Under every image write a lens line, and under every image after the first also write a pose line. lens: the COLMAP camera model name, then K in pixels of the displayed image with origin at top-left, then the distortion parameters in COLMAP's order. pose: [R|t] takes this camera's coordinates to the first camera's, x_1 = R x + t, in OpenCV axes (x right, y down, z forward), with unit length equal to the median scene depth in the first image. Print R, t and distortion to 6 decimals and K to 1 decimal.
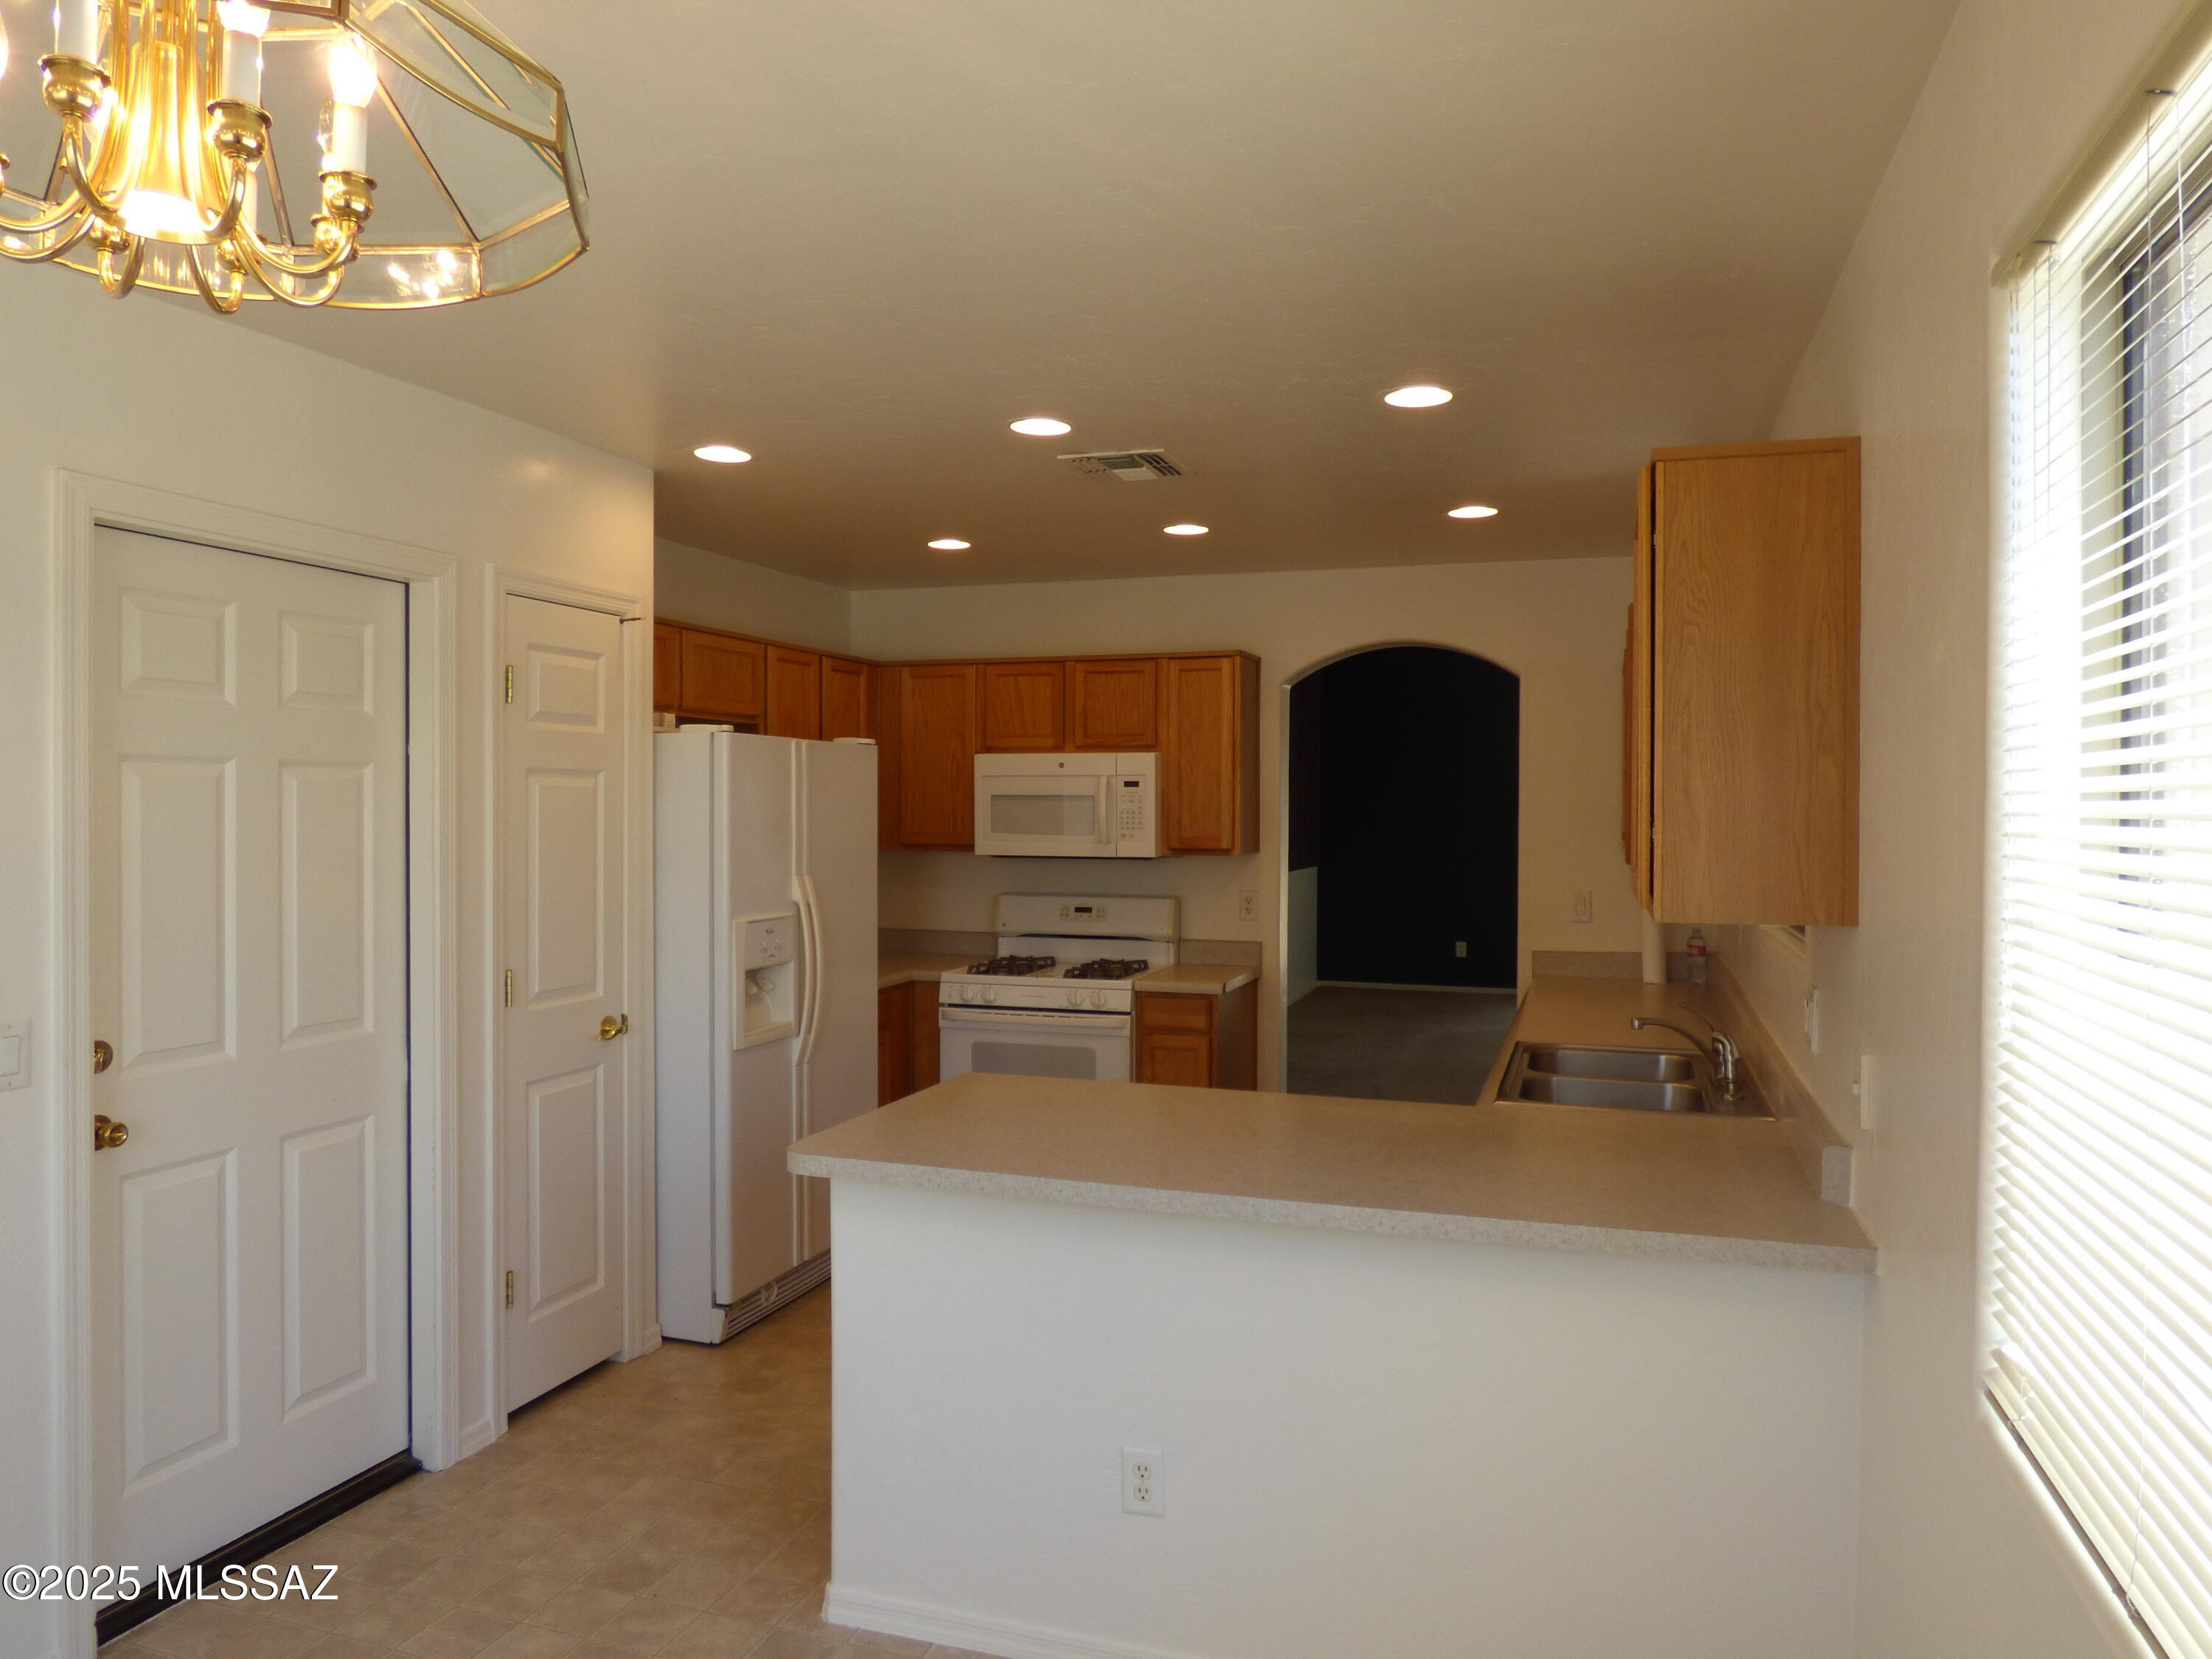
lens RADIAL K [[1429.5, 0, 1099.3], [0, 1429.5, 827.8], [0, 0, 1]] dist [-0.026184, 0.002221]
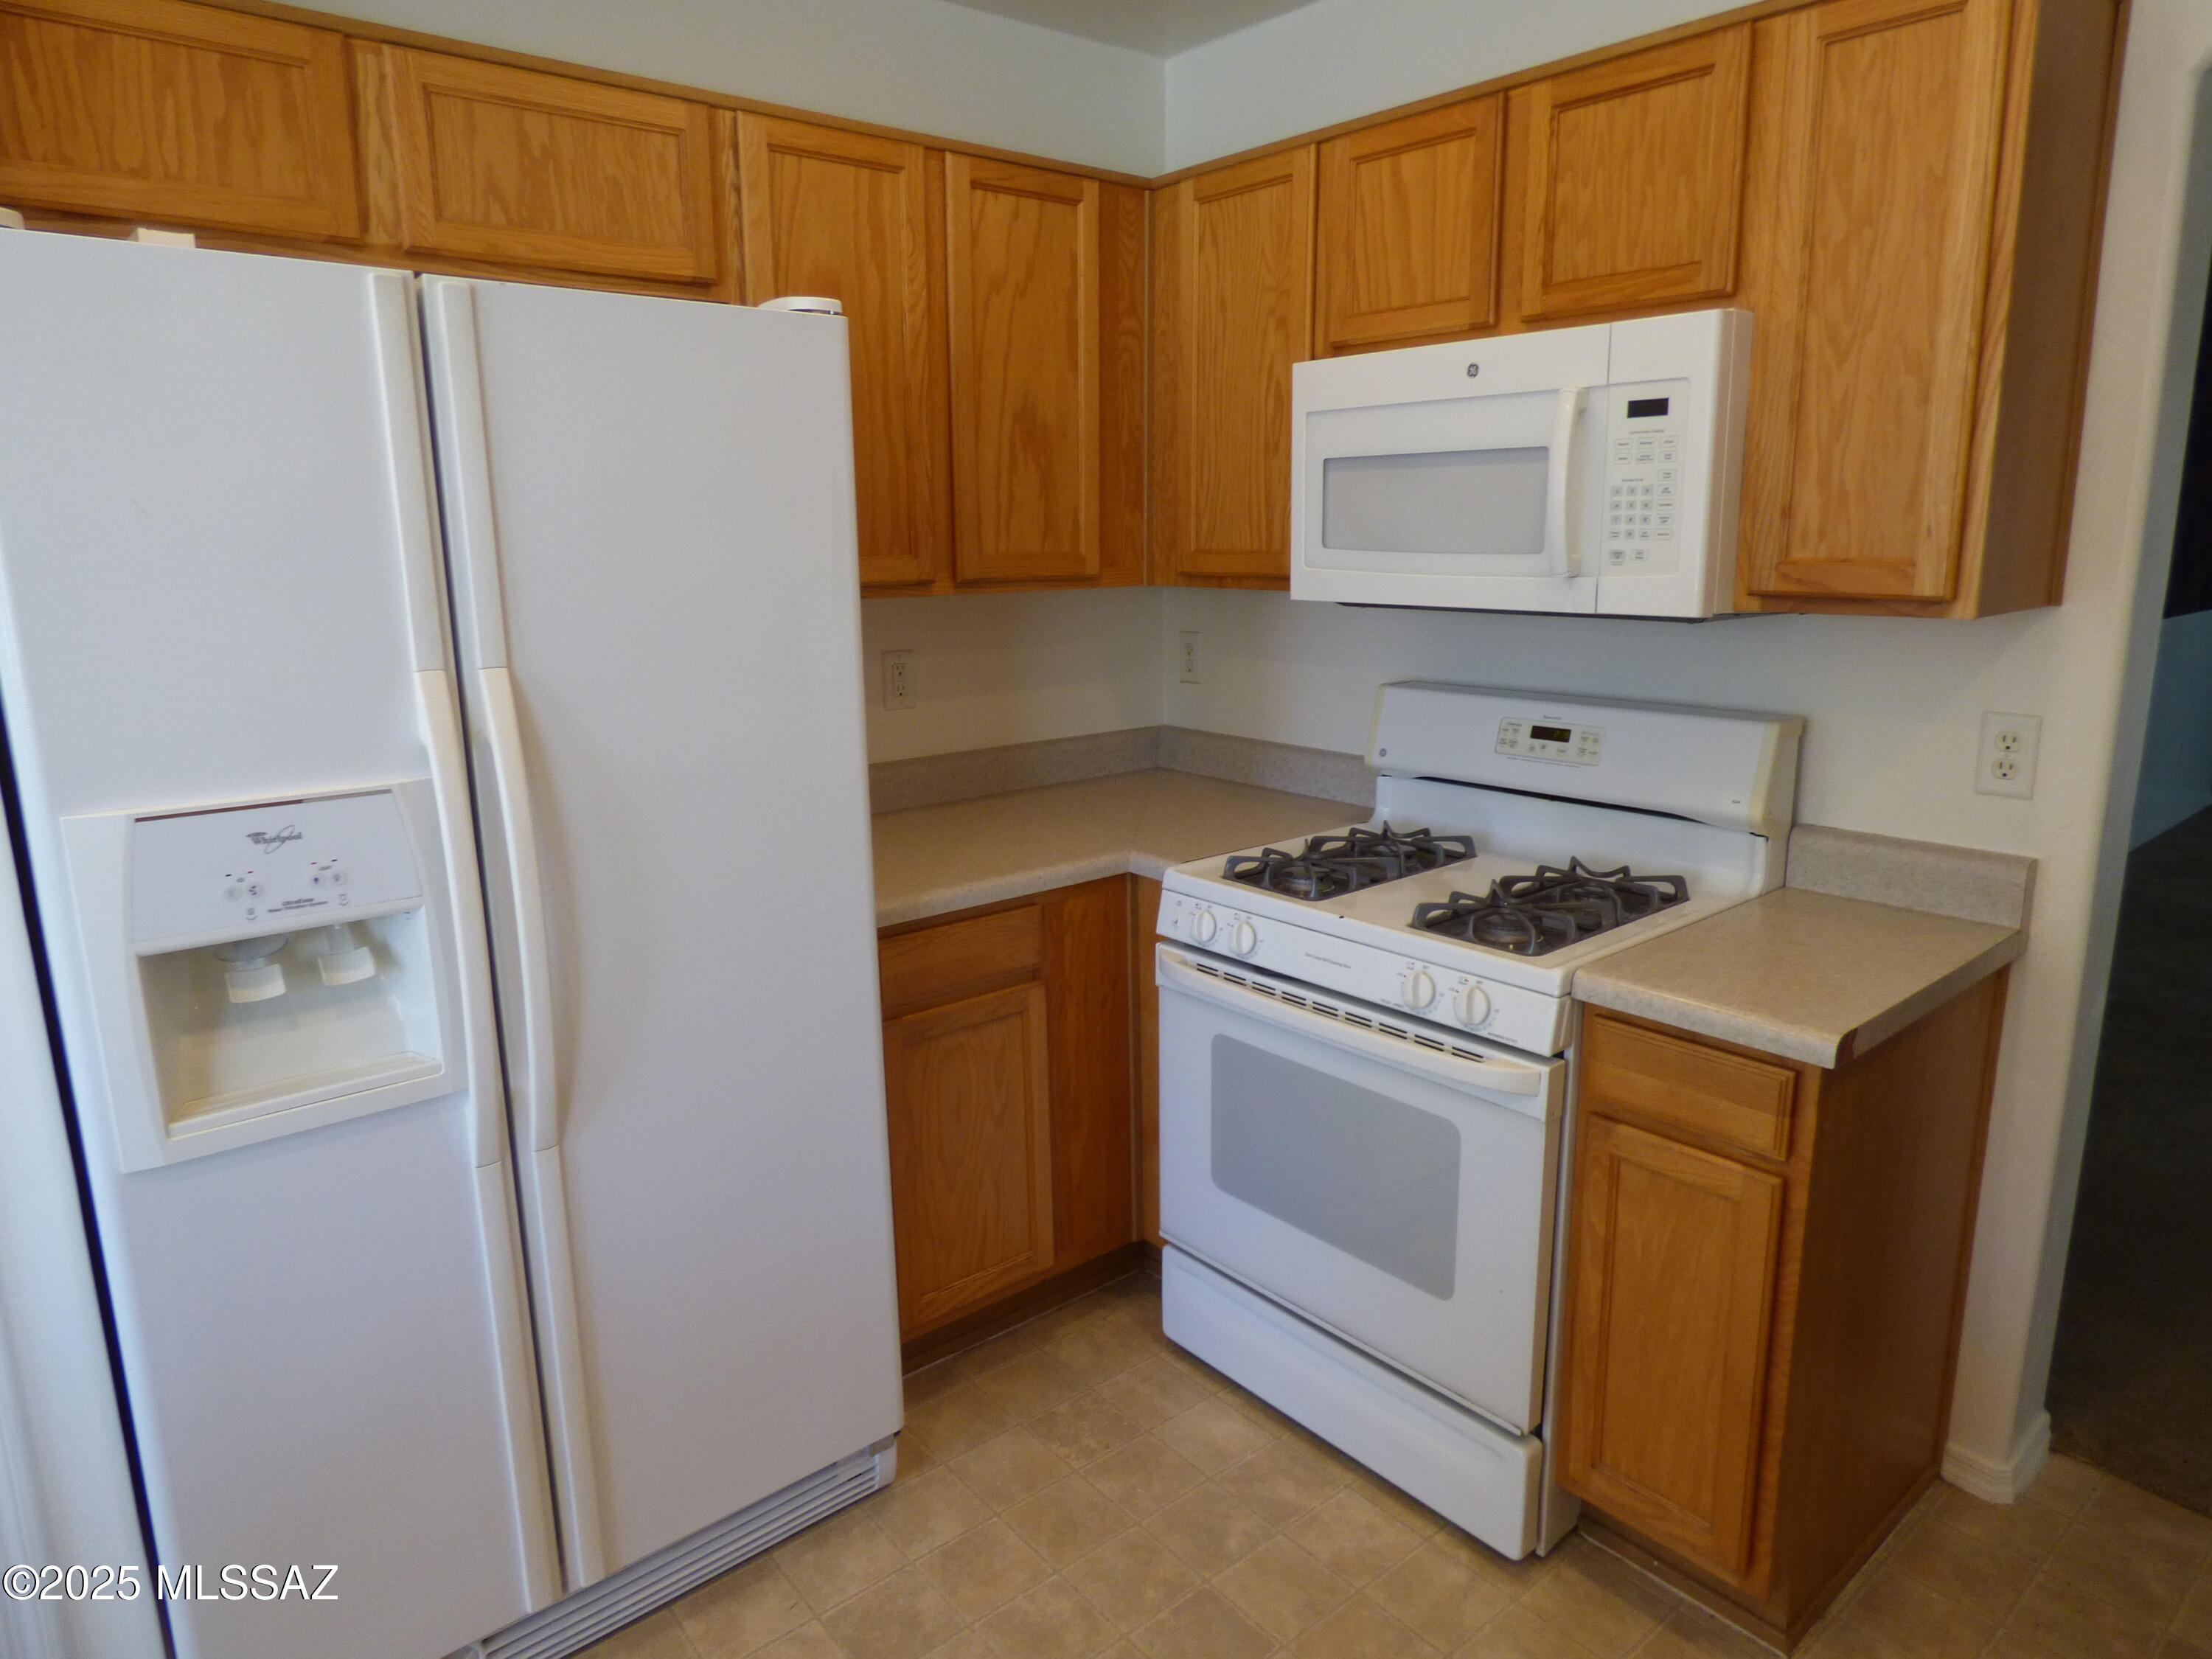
lens RADIAL K [[1355.1, 0, 1115.4], [0, 1355.1, 823.8], [0, 0, 1]] dist [-0.001670, -0.031020]
pose [[0.859178, 0.096826, -0.502432, 0.090671], [0.005889, 0.979996, 0.198931, 0.003151], [0.511643, -0.173876, 0.841421, 0.652327]]
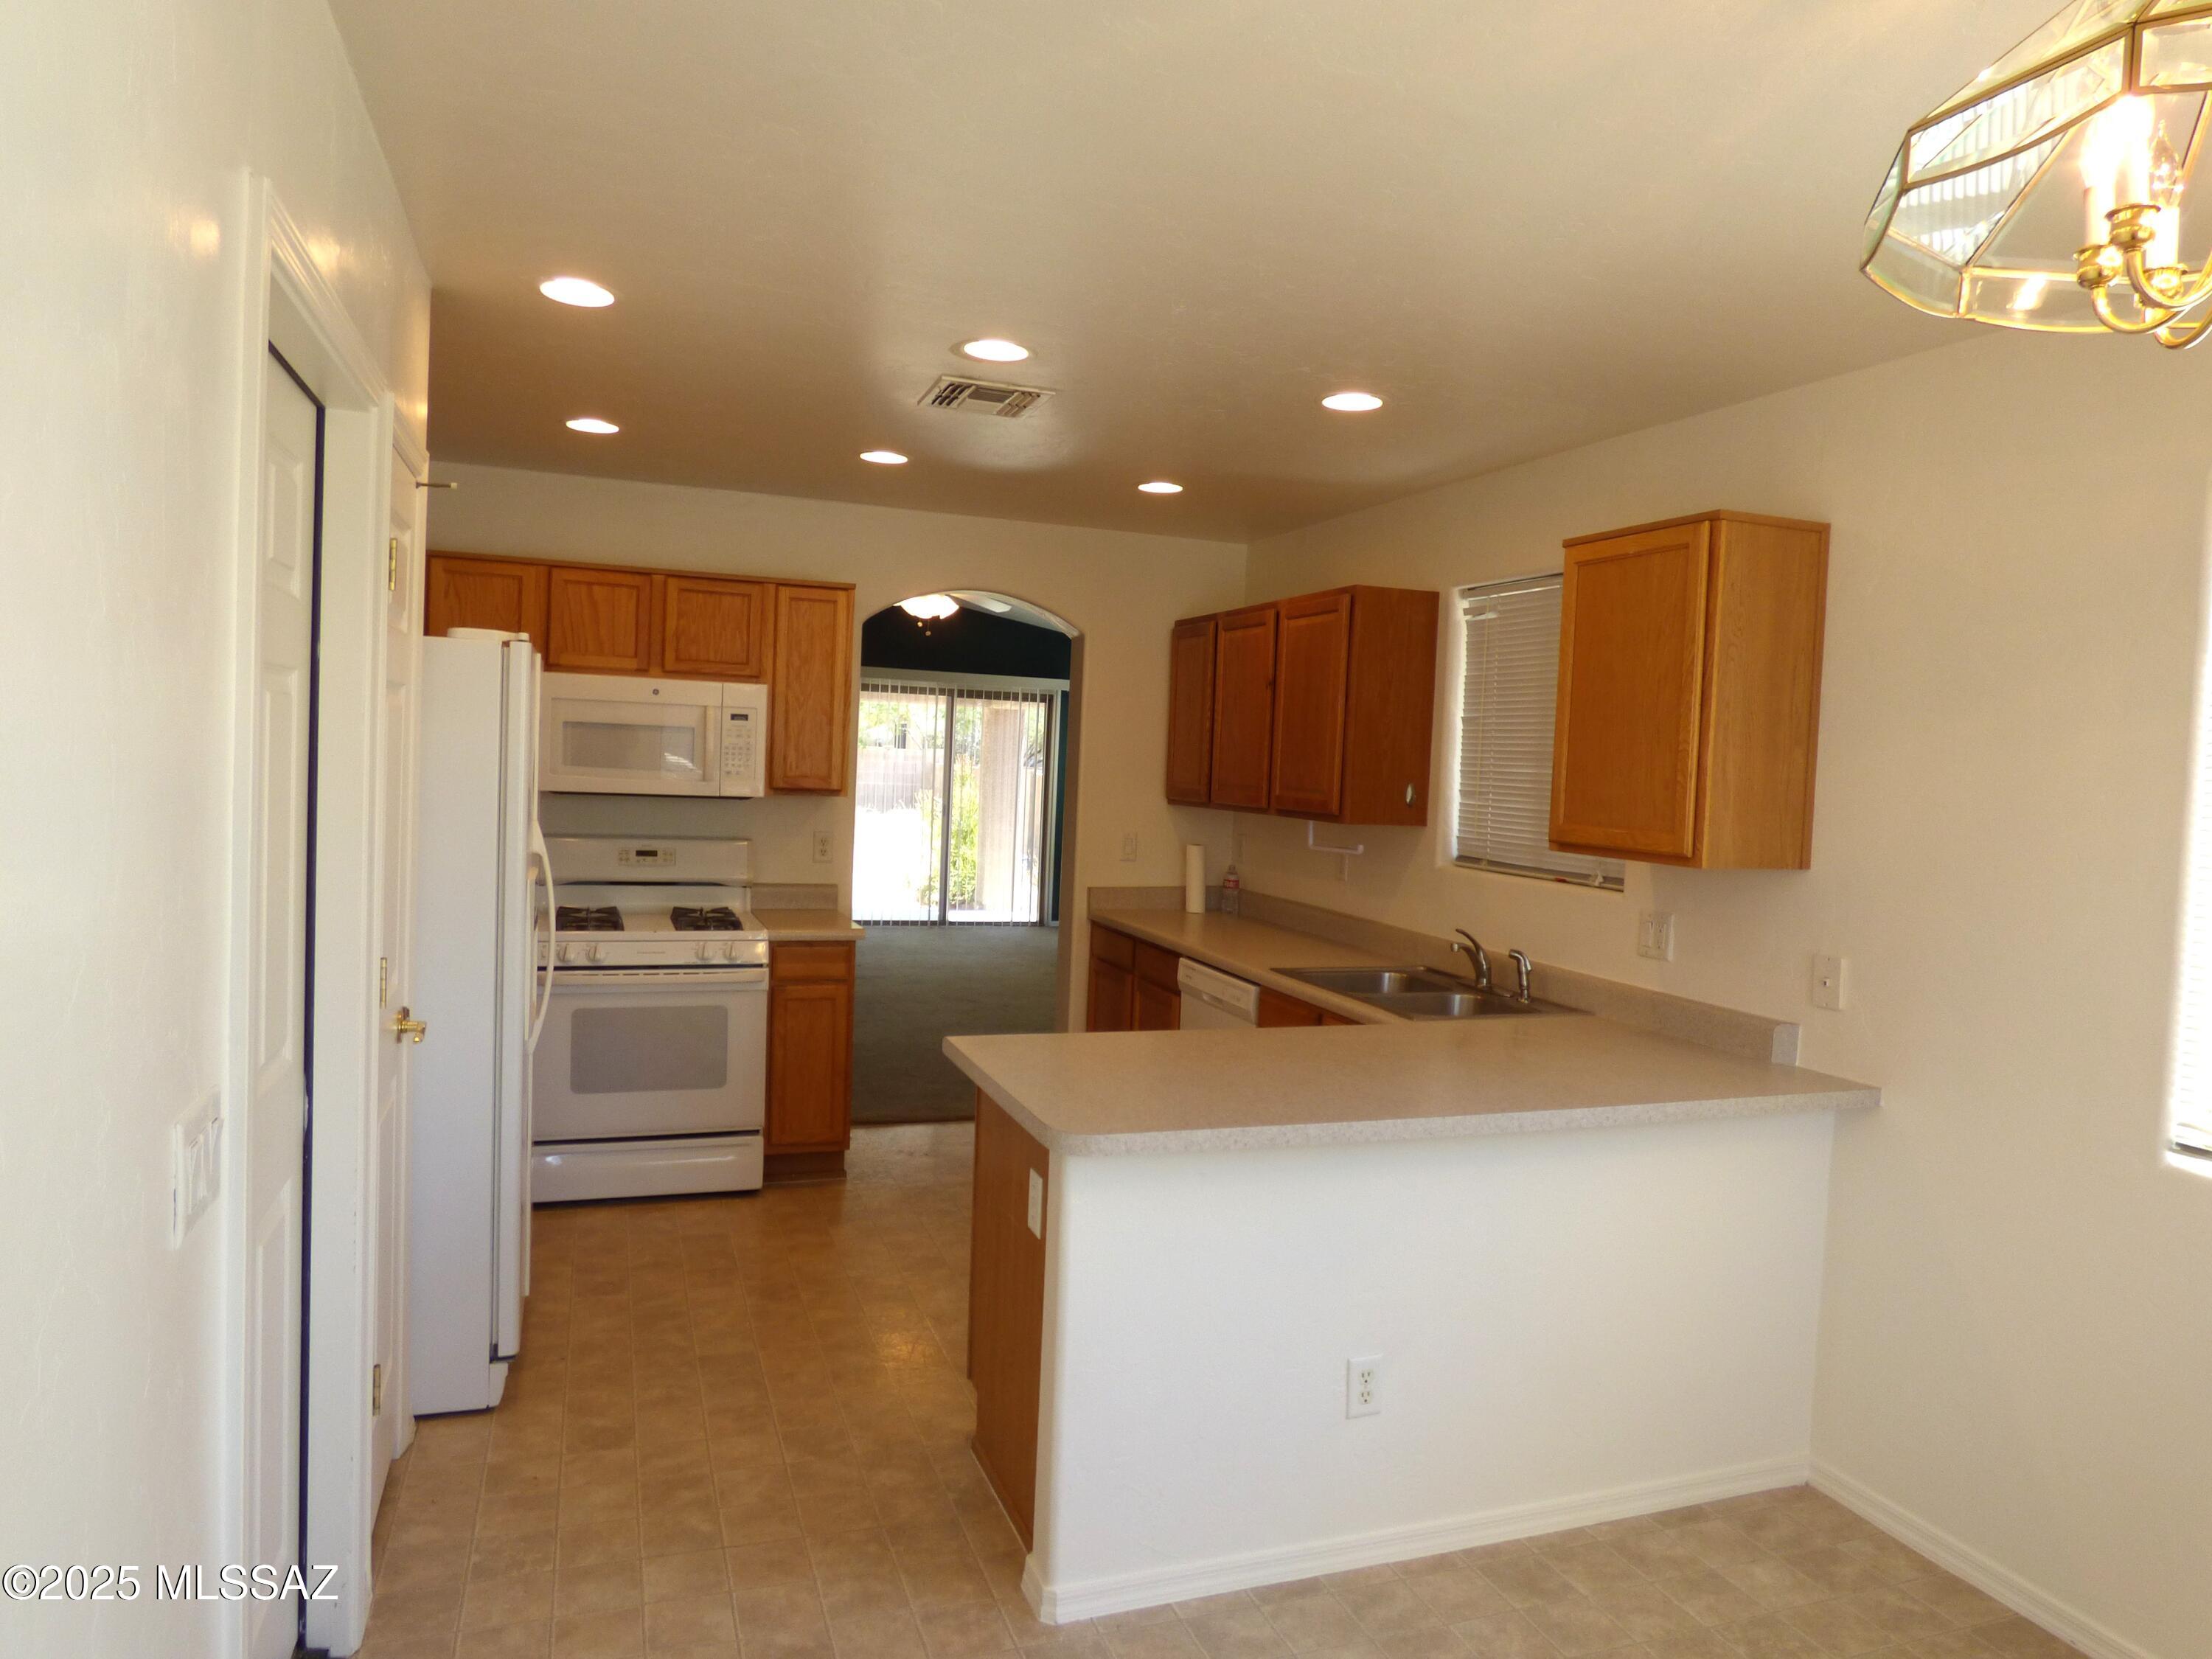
lens RADIAL K [[1434.7, 0, 1106.0], [0, 1434.7, 829.5], [0, 0, 1]] dist [-0.021687, 0.002124]
pose [[0.782498, -0.003740, 0.622642, -0.379348], [-0.029129, 0.998667, 0.042607, -0.004719], [-0.621972, -0.051477, 0.781346, 0.133567]]
